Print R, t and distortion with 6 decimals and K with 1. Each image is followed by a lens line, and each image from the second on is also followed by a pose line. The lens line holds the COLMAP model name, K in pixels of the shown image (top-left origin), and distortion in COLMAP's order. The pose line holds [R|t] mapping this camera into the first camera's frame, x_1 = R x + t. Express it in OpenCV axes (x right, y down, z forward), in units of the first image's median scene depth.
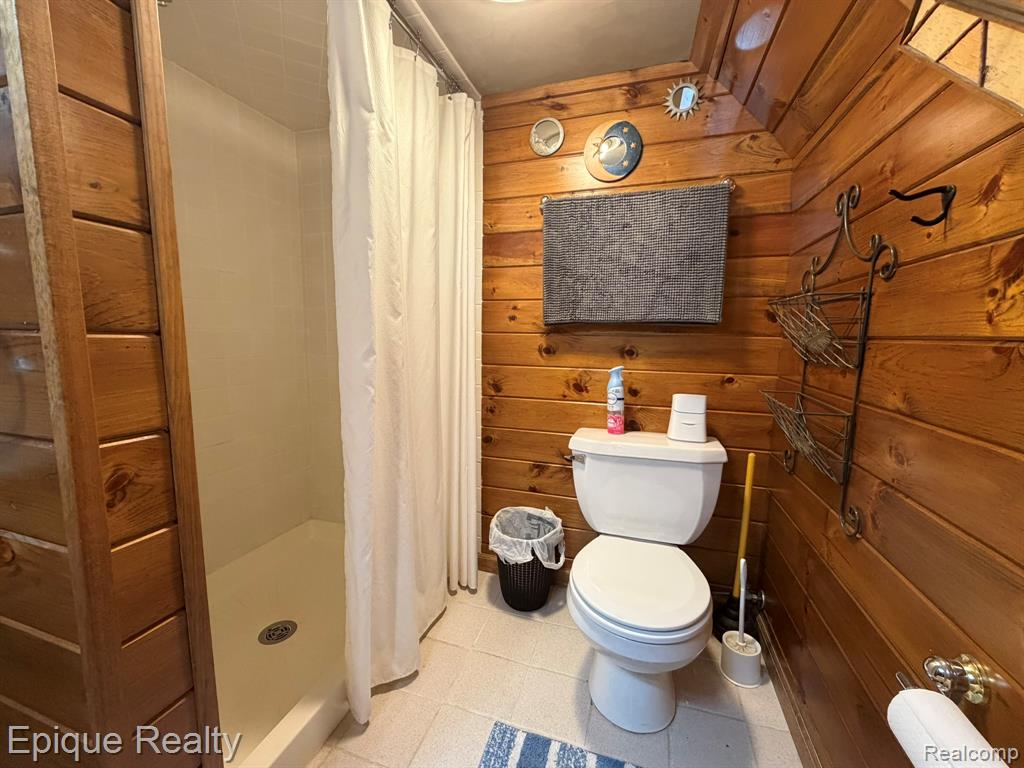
lens RADIAL K [[409.1, 0, 509.4], [0, 409.1, 384.2], [0, 0, 1]] dist [0.000492, 0.000202]
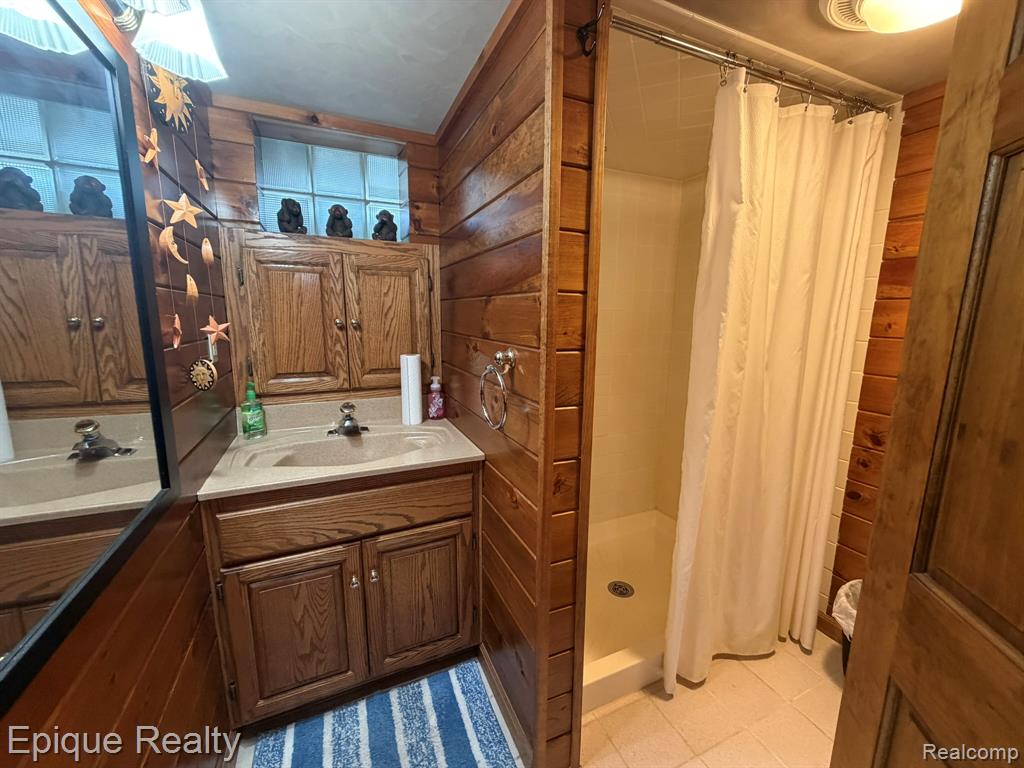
lens RADIAL K [[409.1, 0, 509.4], [0, 409.1, 384.2], [0, 0, 1]] dist [0.000492, 0.000202]
pose [[0.663776, 0.117378, -0.738664, 0.099340], [-0.095266, 0.992833, 0.072159, -0.120975], [0.741840, 0.022472, 0.670201, -0.173779]]
